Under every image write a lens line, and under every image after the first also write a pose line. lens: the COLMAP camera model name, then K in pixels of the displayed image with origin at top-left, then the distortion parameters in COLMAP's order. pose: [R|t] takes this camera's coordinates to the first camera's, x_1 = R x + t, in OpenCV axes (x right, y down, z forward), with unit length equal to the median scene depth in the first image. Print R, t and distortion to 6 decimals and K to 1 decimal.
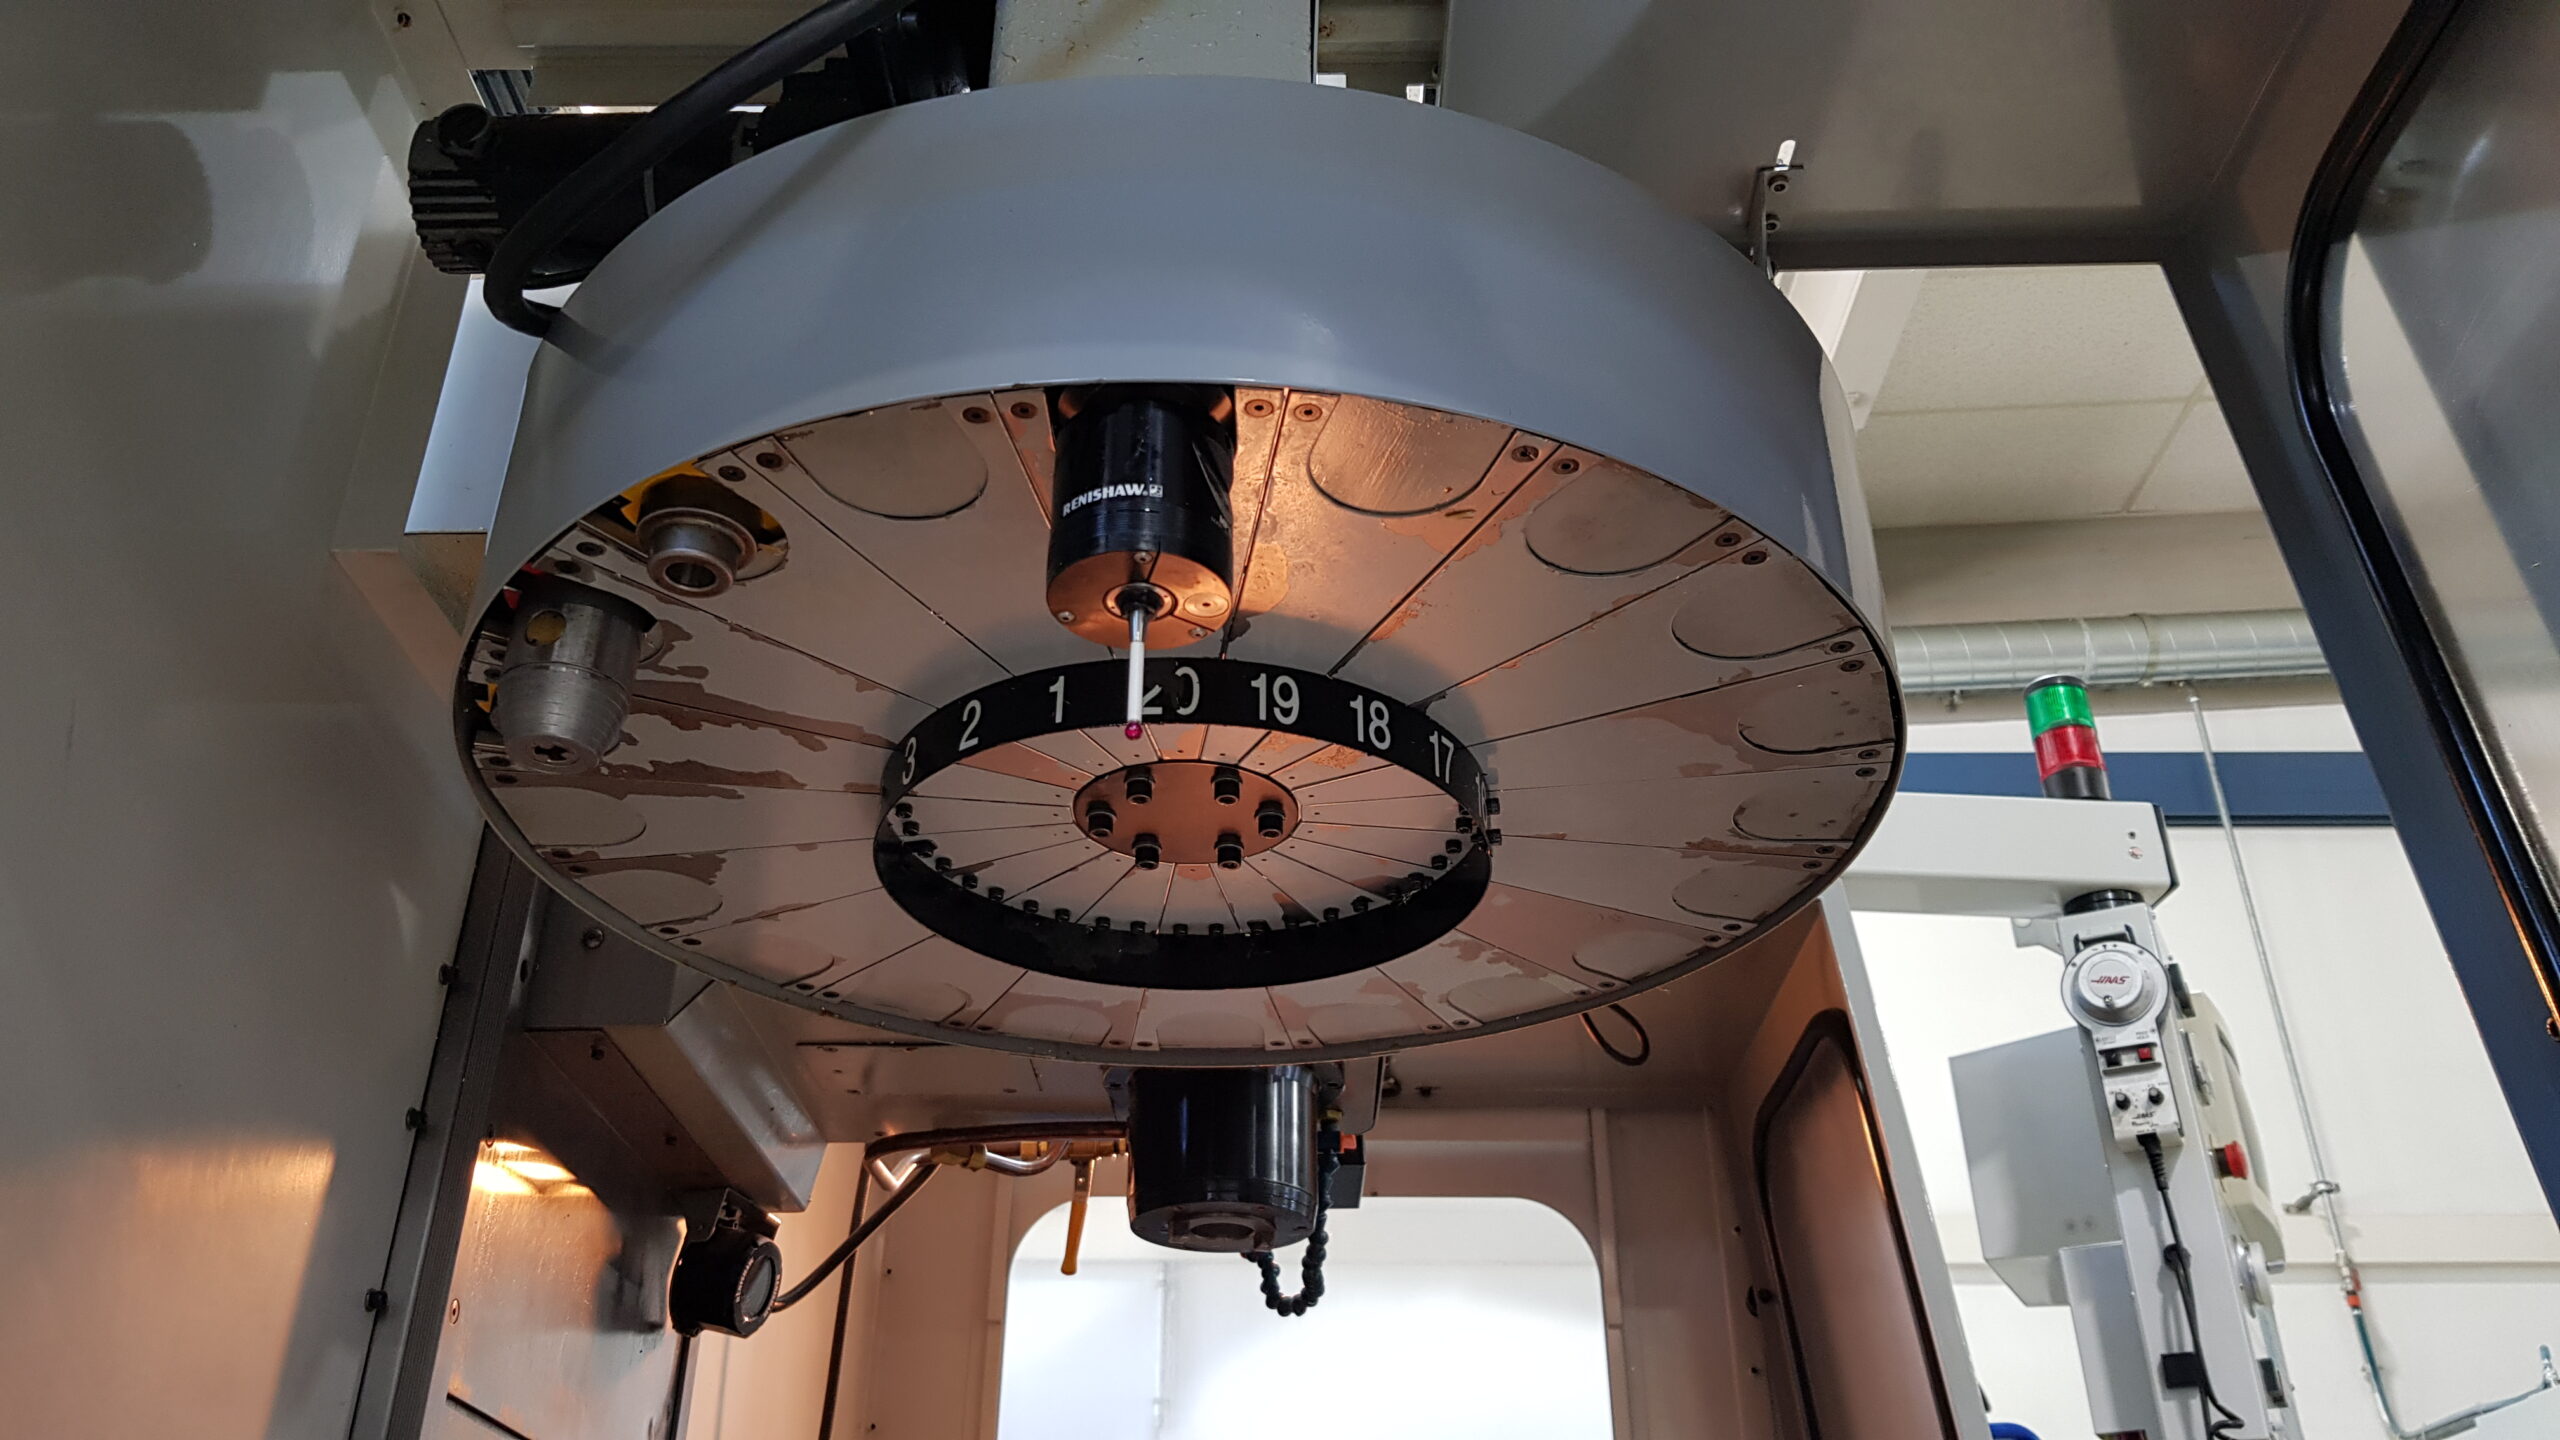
lens RADIAL K [[2034.1, 0, 1249.7], [0, 2034.1, 686.7], [0, 0, 1]] dist [0.041294, -0.080448]
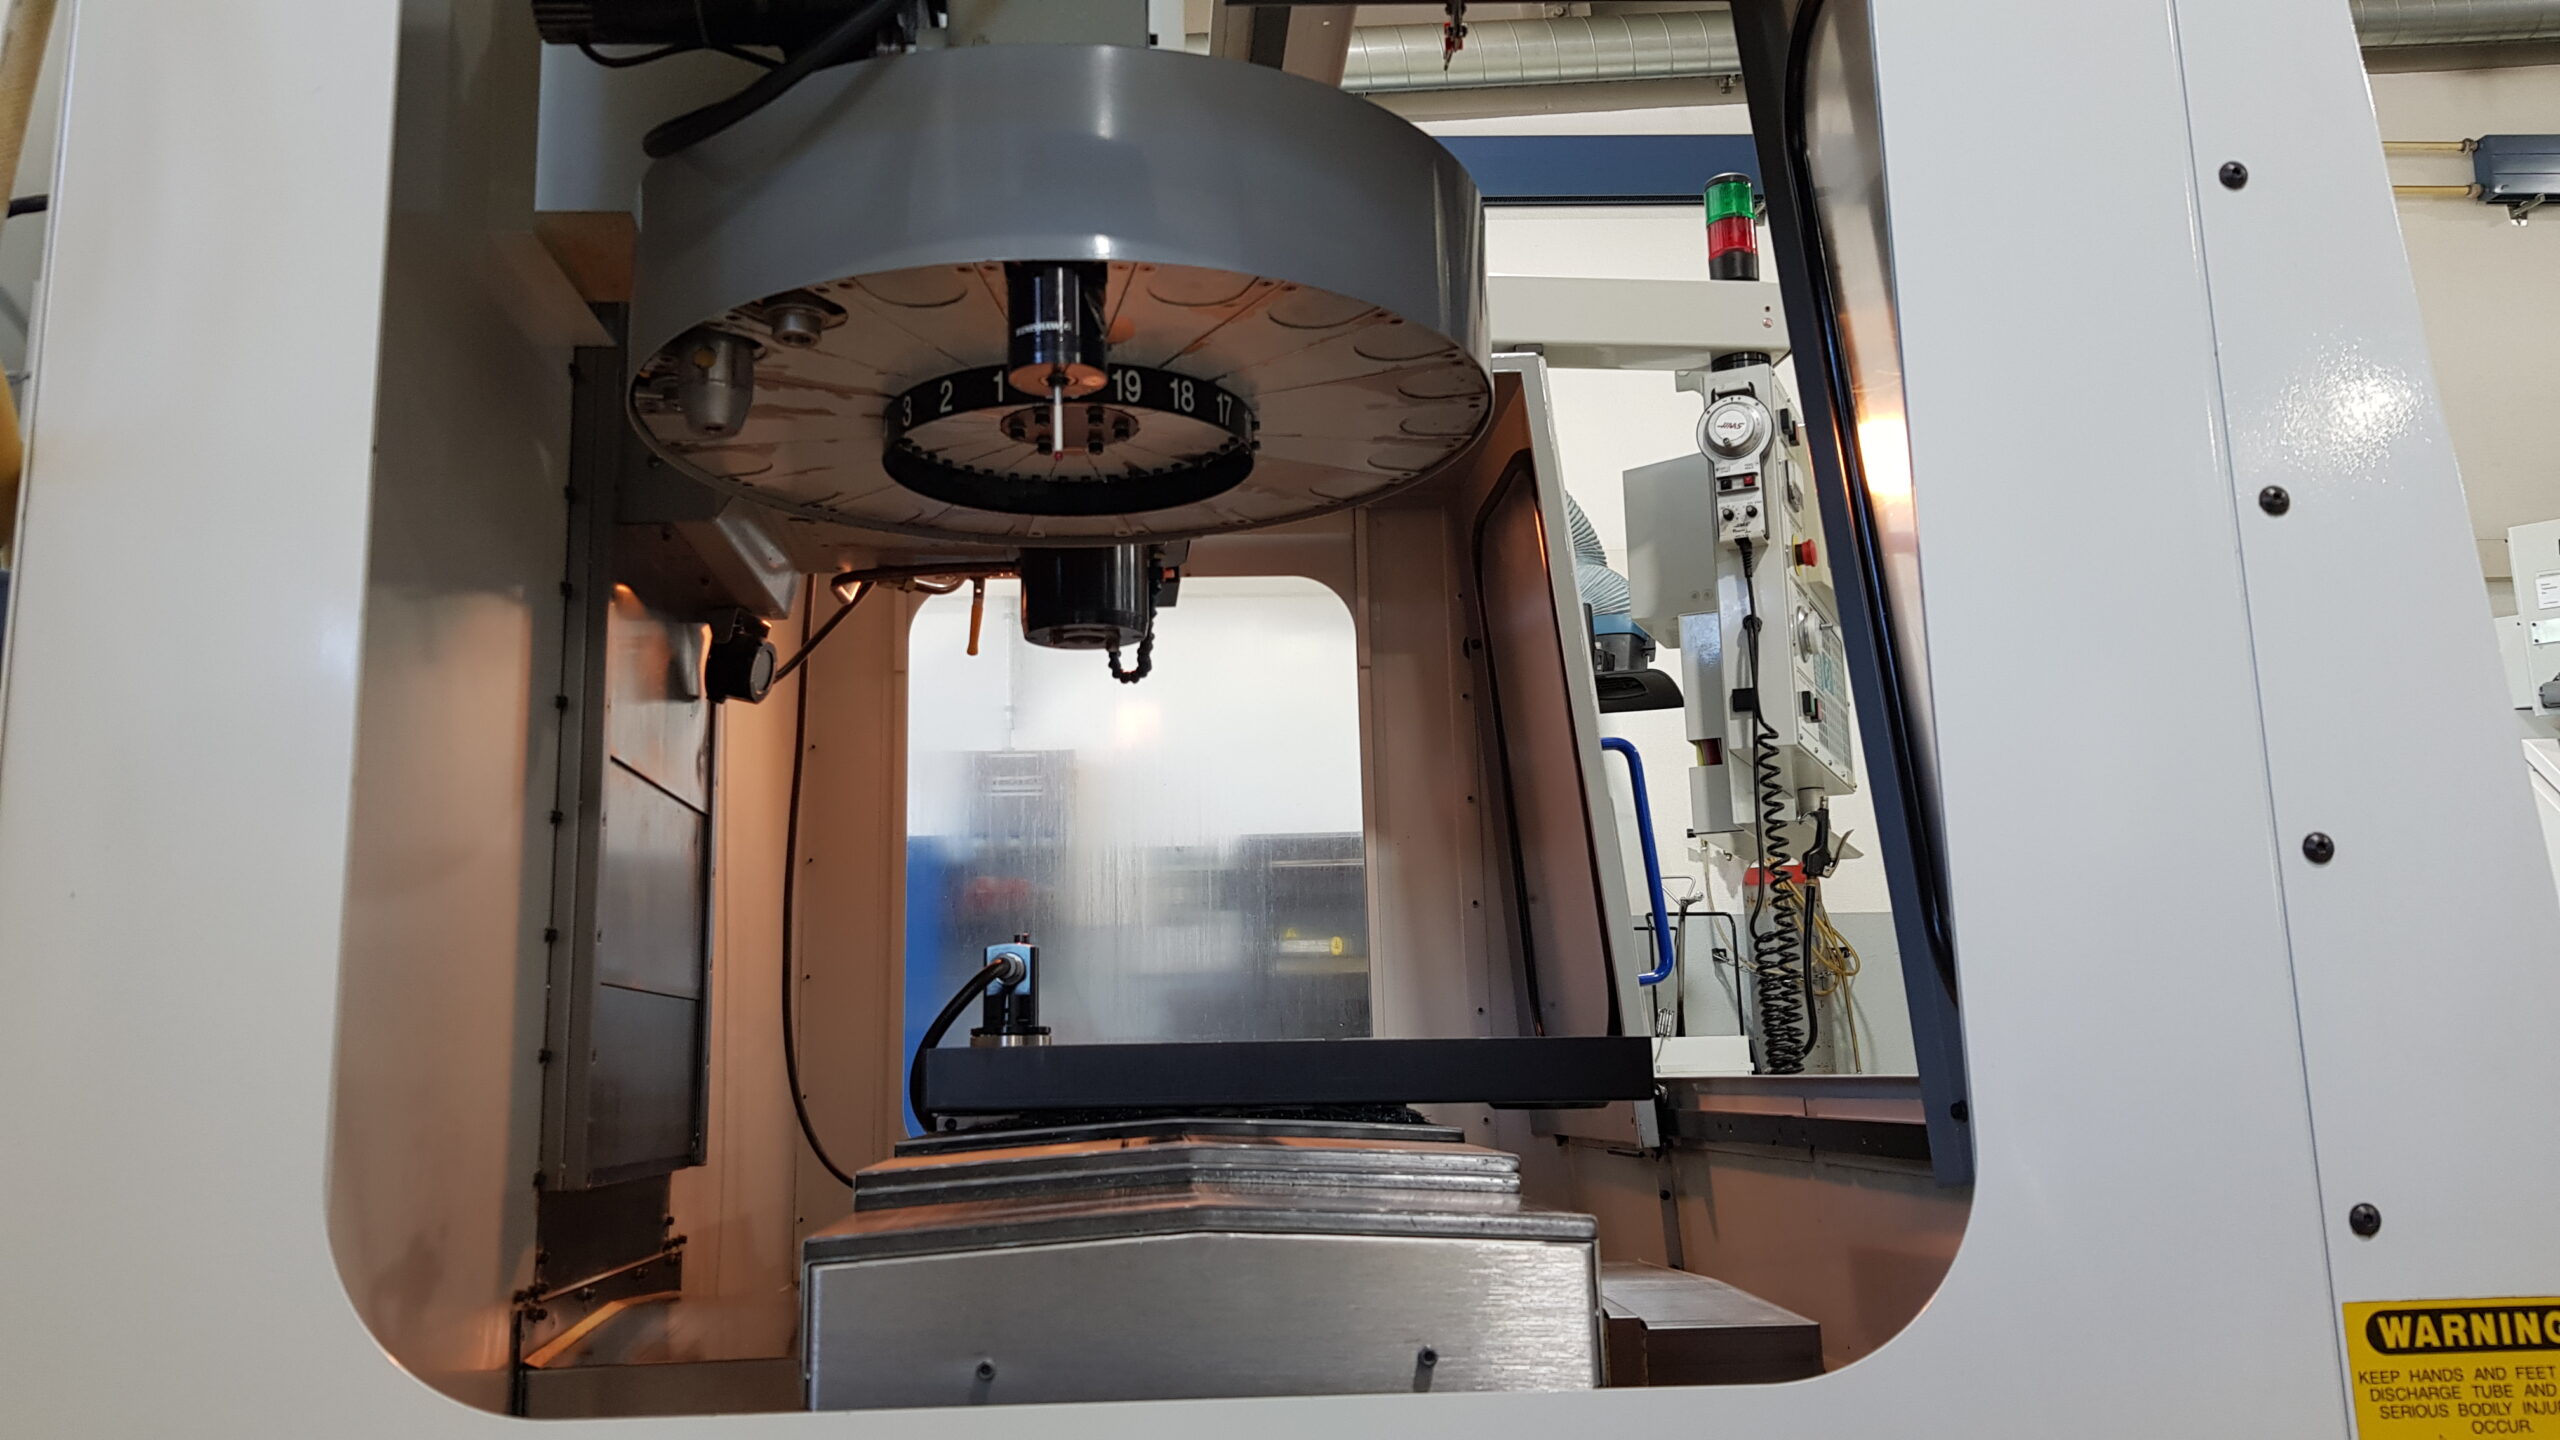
lens RADIAL K [[2034.1, 0, 1263.2], [0, 2034.1, 694.6], [0, 0, 1]] dist [0.041294, -0.080448]
pose [[0.995630, -0.014377, 0.092271, -0.020073], [-0.017417, 0.942152, 0.334734, -0.187067], [-0.091746, -0.334878, 0.937784, -0.410104]]
